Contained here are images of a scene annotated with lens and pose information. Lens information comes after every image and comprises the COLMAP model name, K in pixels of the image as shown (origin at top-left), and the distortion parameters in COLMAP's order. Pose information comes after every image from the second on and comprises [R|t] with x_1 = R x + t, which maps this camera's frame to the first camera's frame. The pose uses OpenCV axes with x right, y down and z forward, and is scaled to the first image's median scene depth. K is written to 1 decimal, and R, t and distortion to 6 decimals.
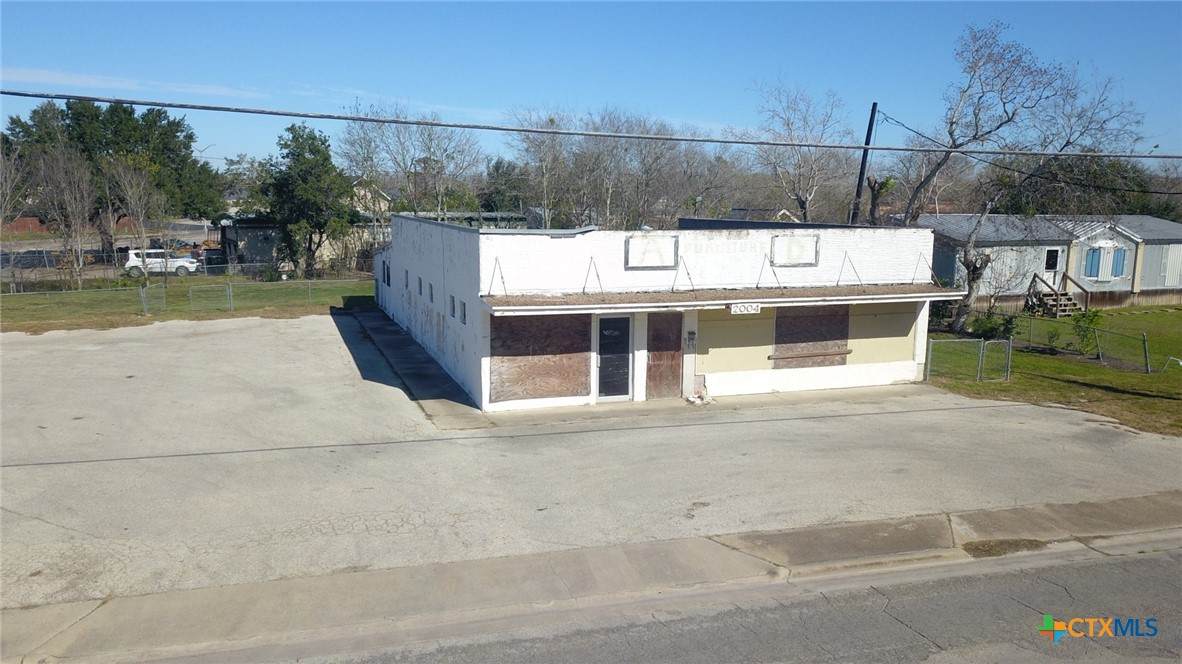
lens RADIAL K [[936.6, 0, 592.6], [0, 936.6, 337.3], [0, 0, 1]] dist [0.012178, -0.014773]
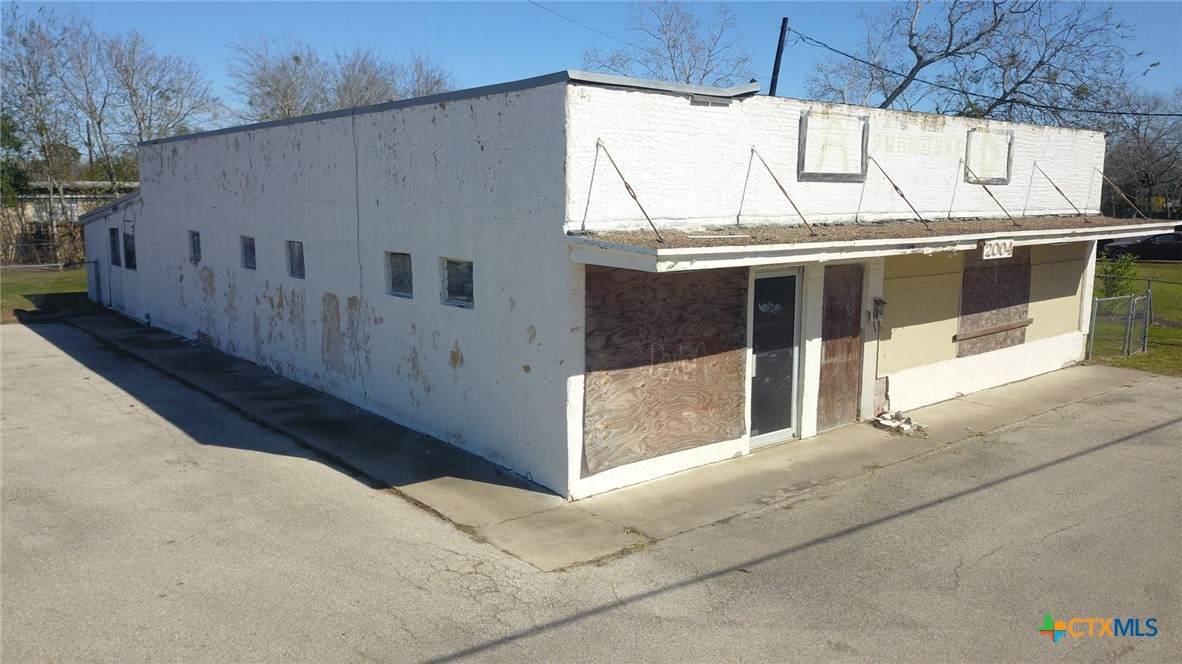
lens RADIAL K [[936.6, 0, 587.2], [0, 936.6, 326.2], [0, 0, 1]] dist [0.012178, -0.014773]
pose [[0.940379, -0.059148, 0.334946, -0.243671], [0.062508, 0.998044, 0.000750, -0.001296], [-0.334335, 0.020232, 0.942237, 0.567301]]
